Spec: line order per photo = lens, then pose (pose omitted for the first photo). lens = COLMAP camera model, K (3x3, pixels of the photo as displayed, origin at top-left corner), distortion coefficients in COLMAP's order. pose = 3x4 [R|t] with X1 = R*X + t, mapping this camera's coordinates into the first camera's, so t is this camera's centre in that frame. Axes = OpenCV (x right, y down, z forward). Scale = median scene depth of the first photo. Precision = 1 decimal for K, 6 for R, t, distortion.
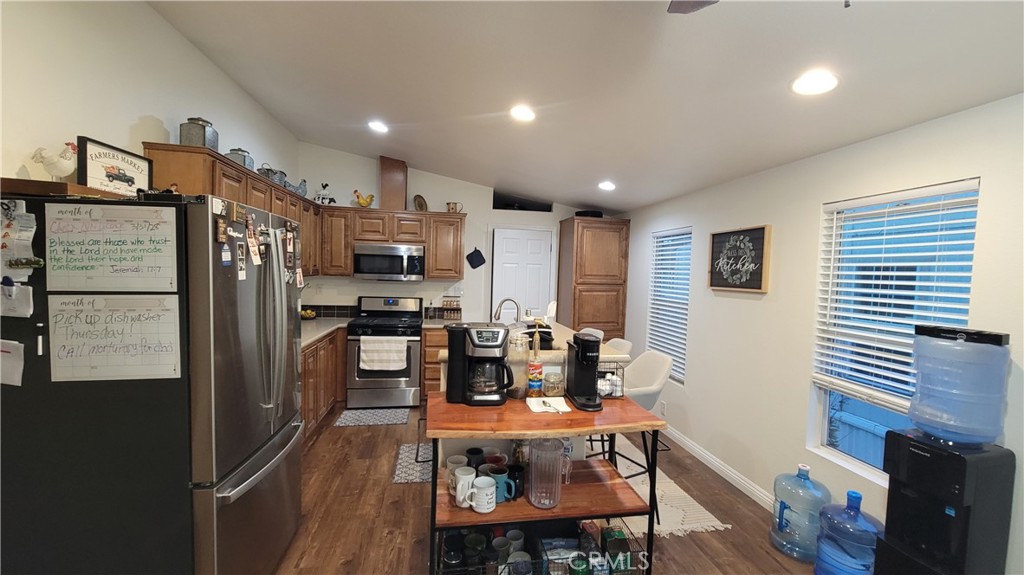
lens RADIAL K [[417.0, 0, 514.6], [0, 417.0, 289.8], [0, 0, 1]] dist [0.004279, 0.000464]
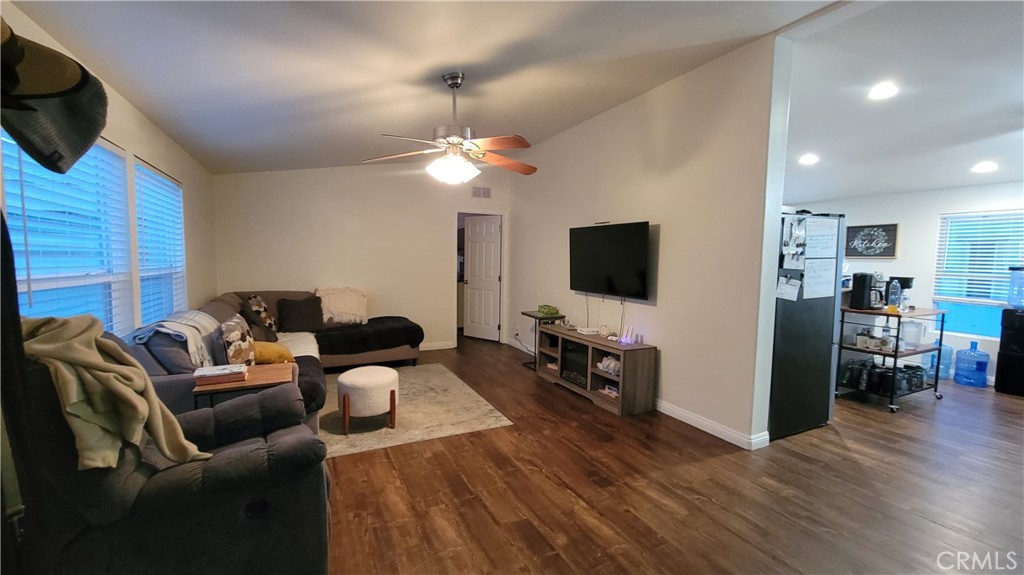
lens RADIAL K [[417.0, 0, 507.7], [0, 417.0, 288.3], [0, 0, 1]] dist [0.004279, 0.000464]
pose [[0.961262, -0.036943, 0.273148, -1.543305], [0.026123, 0.998727, 0.043146, 0.014128], [-0.274394, -0.034340, 0.961004, -0.348571]]
